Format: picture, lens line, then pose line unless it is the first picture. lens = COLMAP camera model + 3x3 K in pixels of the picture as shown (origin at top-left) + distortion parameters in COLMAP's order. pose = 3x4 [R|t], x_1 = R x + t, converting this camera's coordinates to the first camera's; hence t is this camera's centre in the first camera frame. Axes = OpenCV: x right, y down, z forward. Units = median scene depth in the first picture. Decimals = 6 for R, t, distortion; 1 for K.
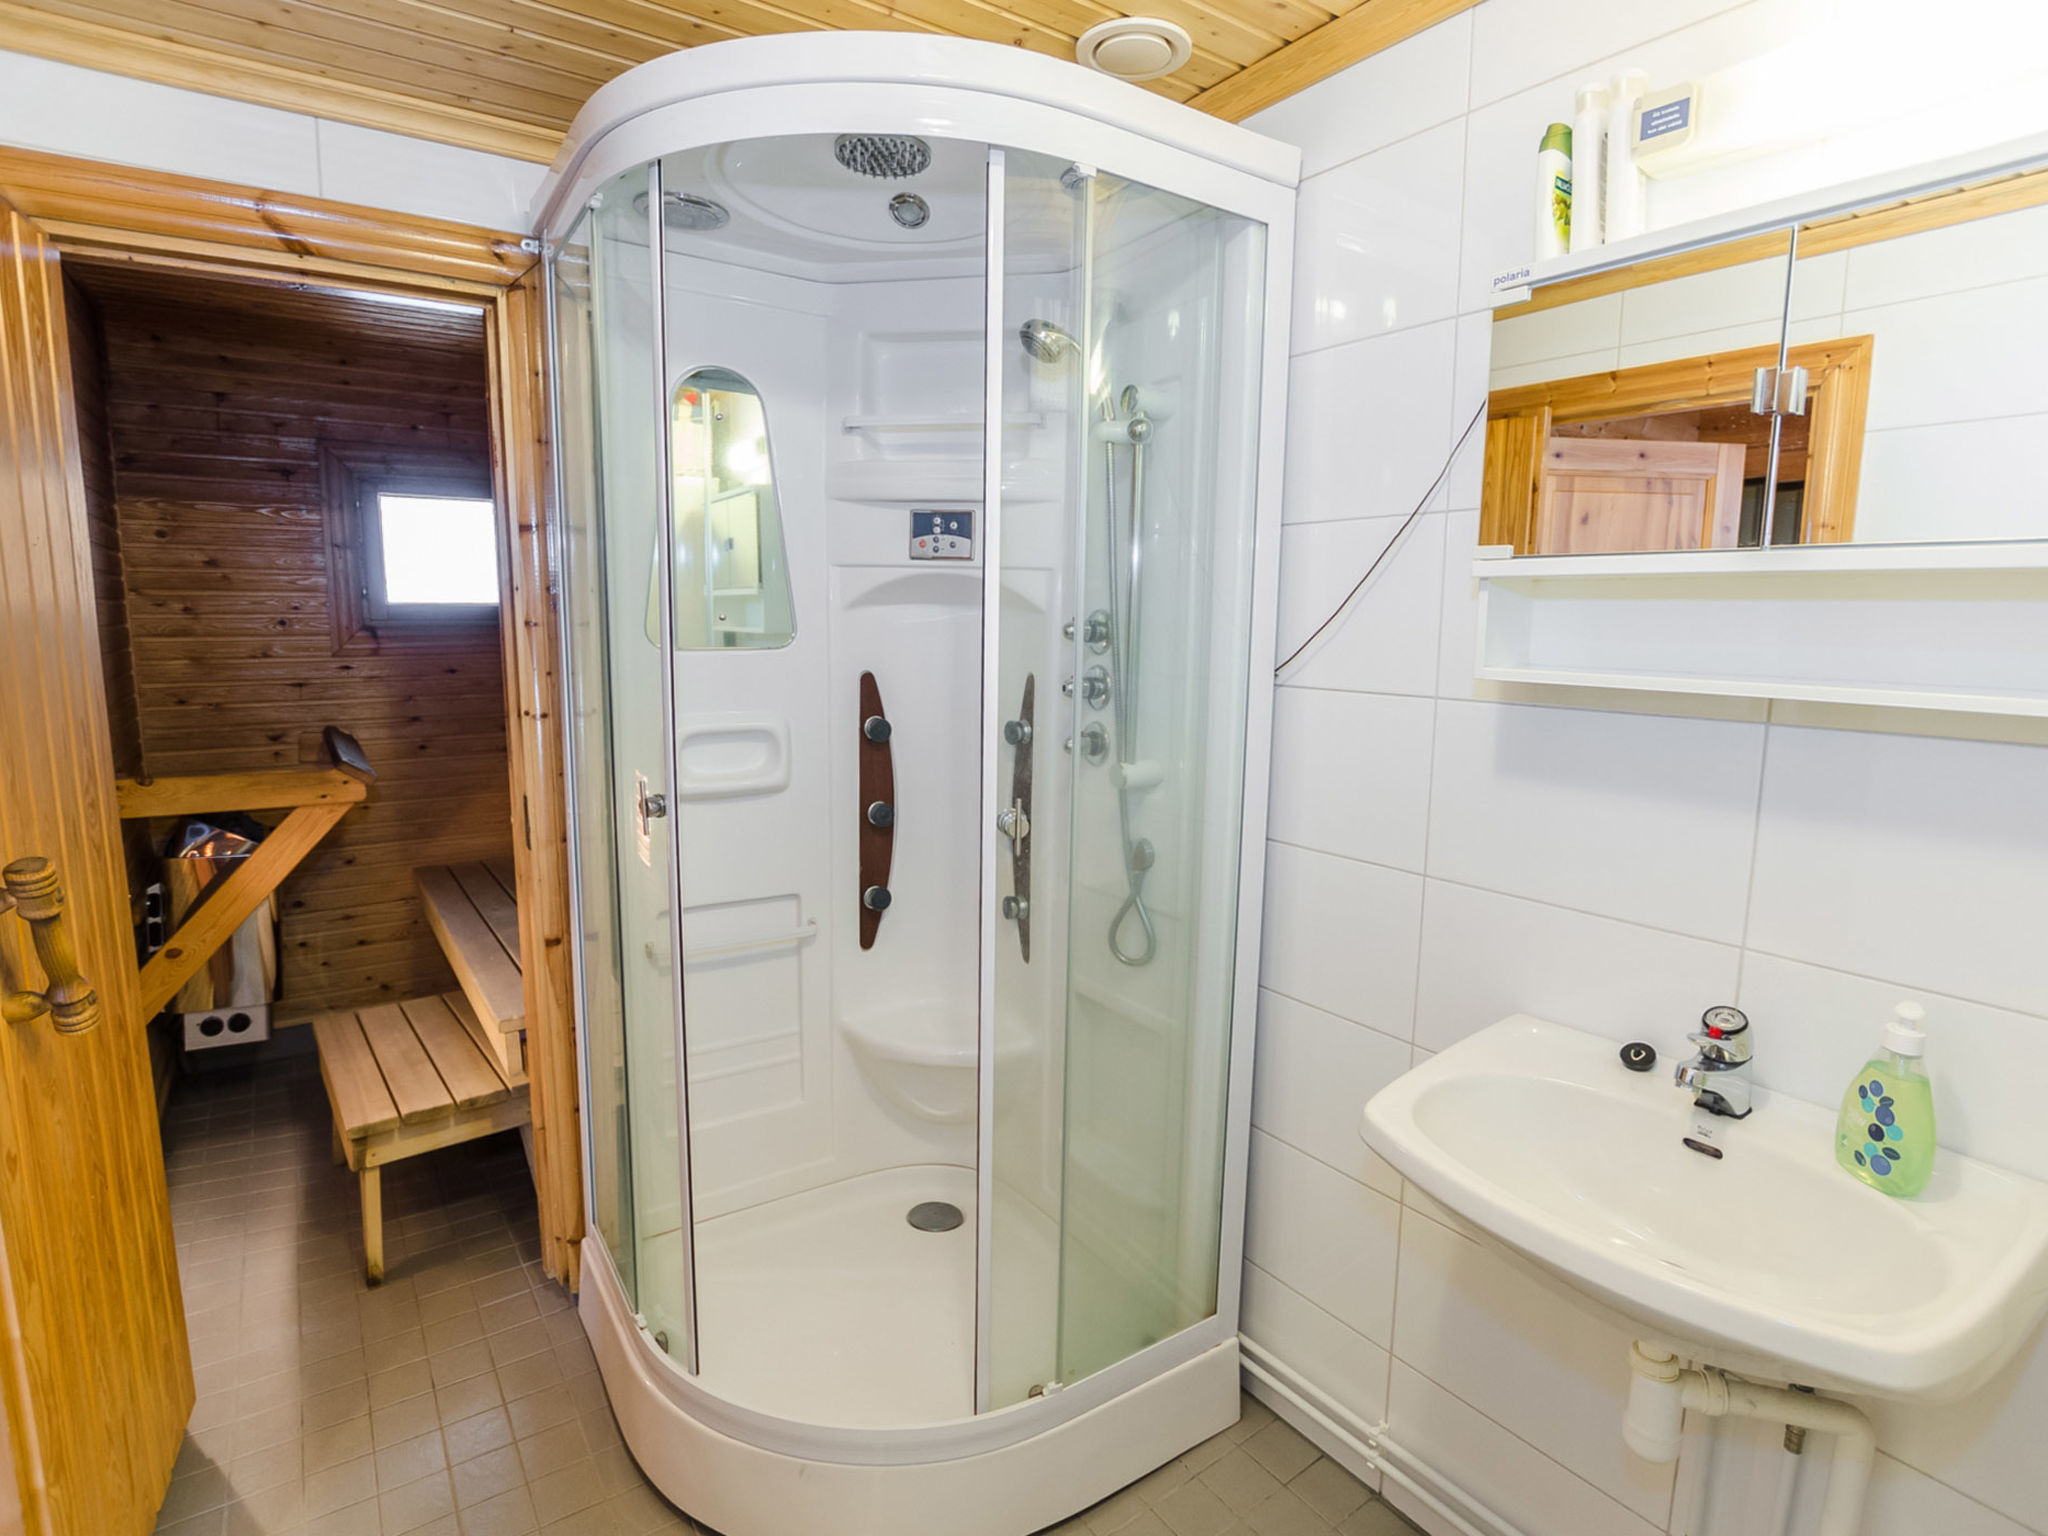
lens RADIAL K [[1044.5, 0, 1021.1], [0, 1044.5, 764.9], [0, 0, 1]] dist [-0.000713, 0.000059]
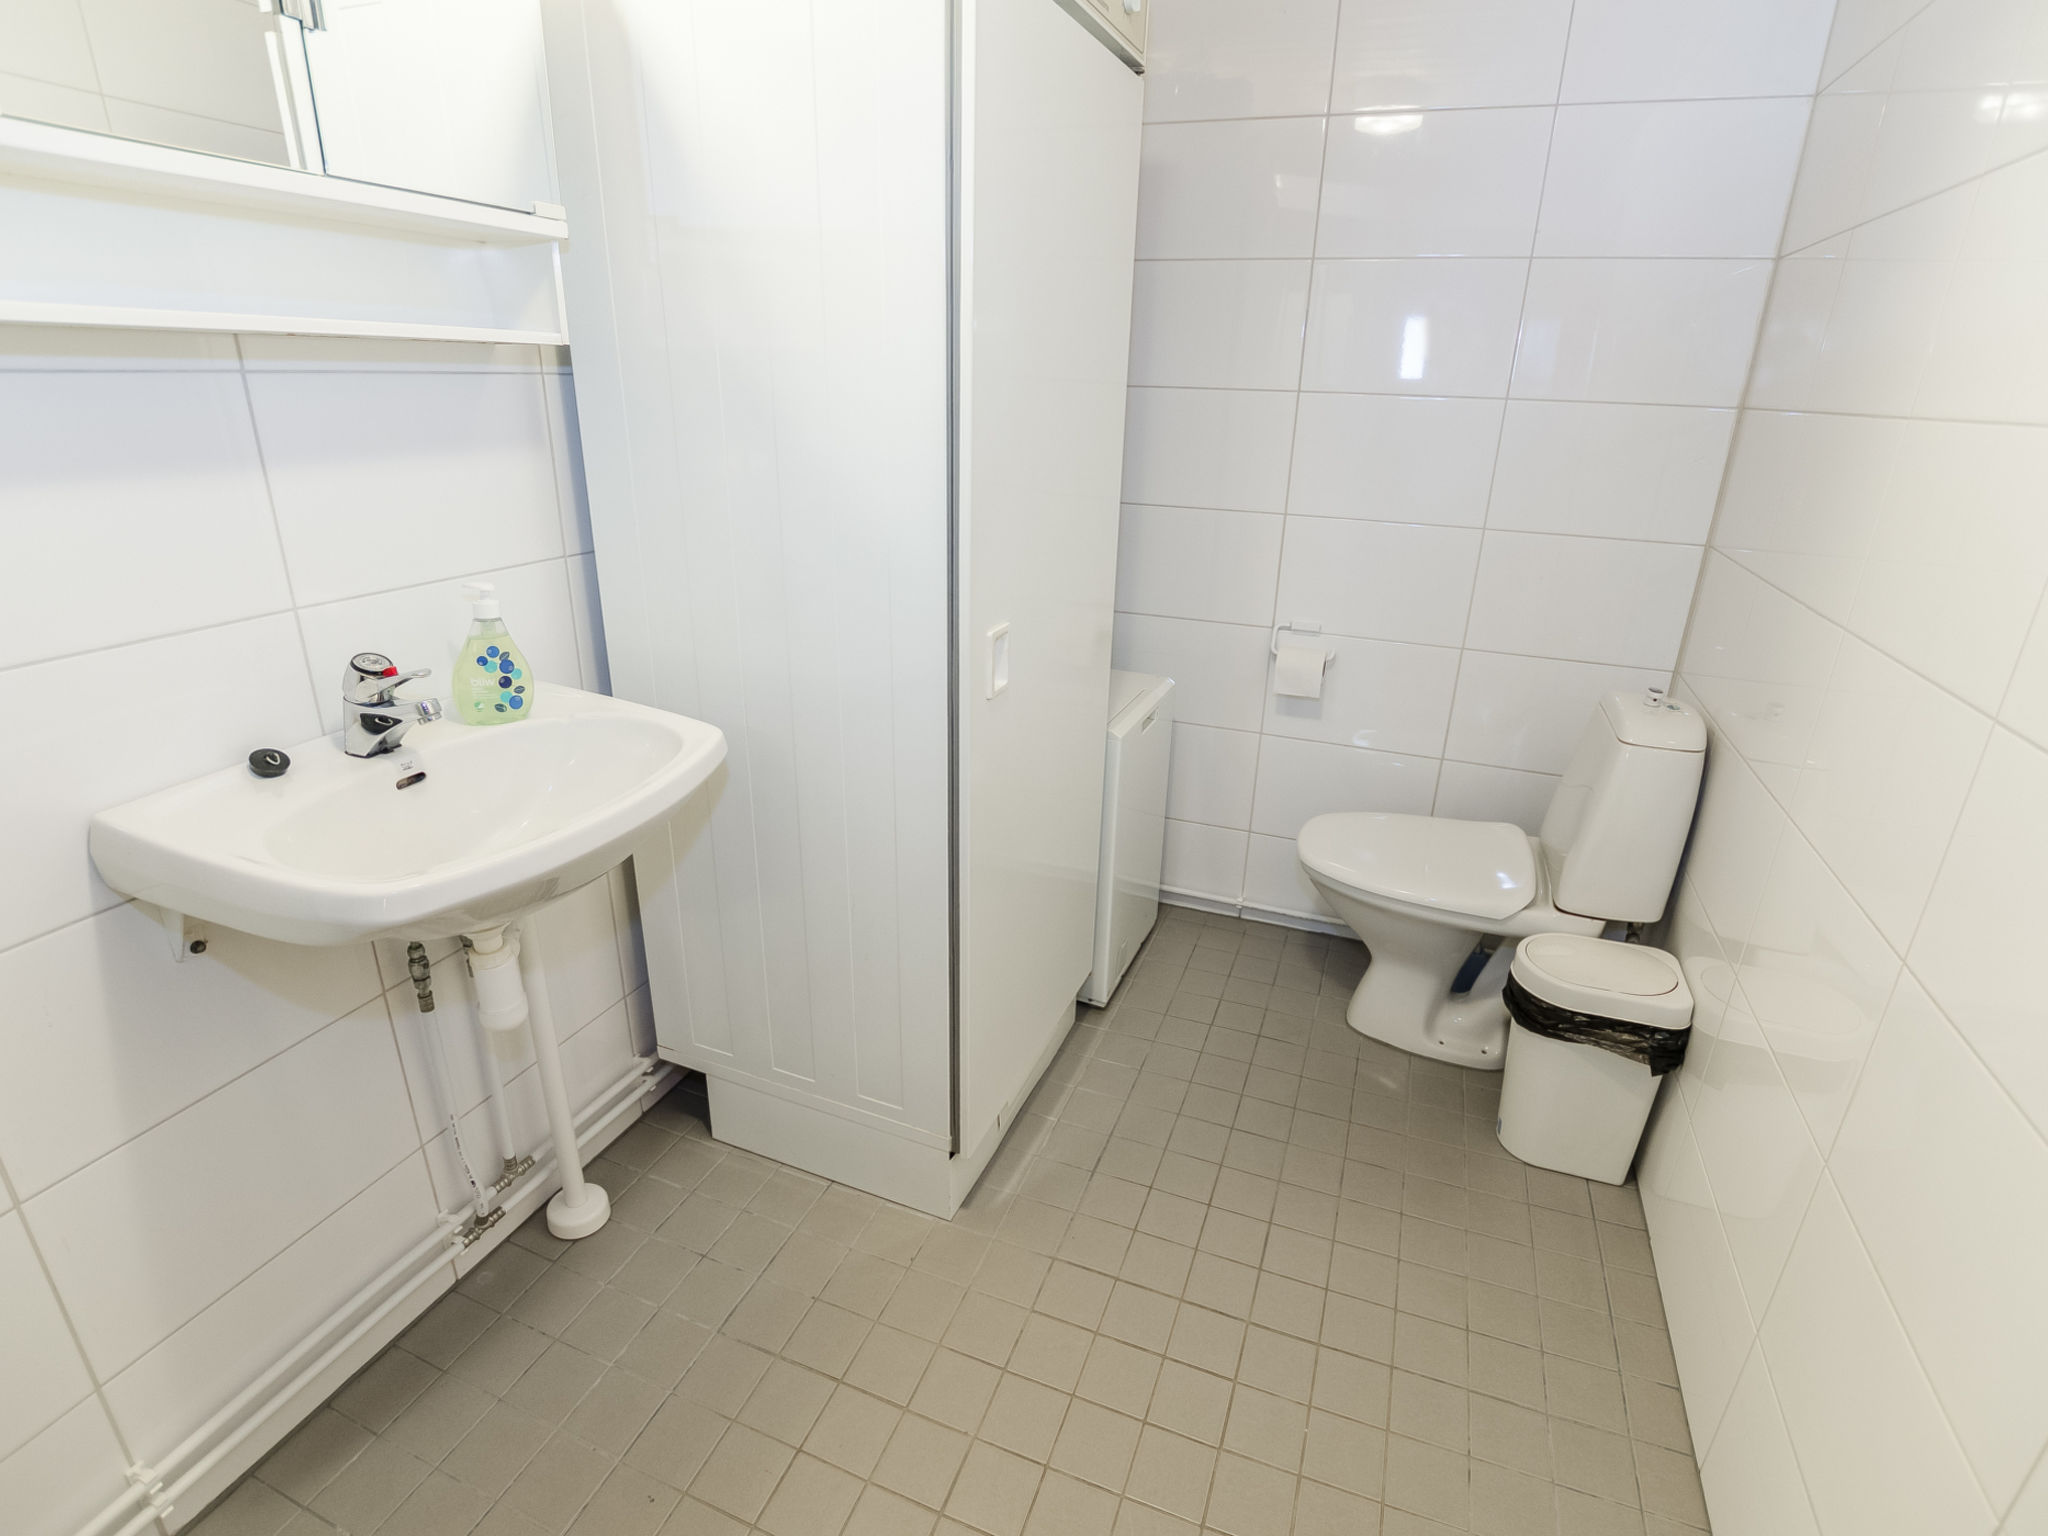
lens RADIAL K [[1044.5, 0, 1019.5], [0, 1044.5, 772.3], [0, 0, 1]] dist [-0.000713, 0.000059]
pose [[-0.548178, -0.303749, 0.779254, -0.618593], [0.104647, 0.899487, 0.424231, -0.044465], [-0.829789, 0.314101, -0.461293, 1.088833]]
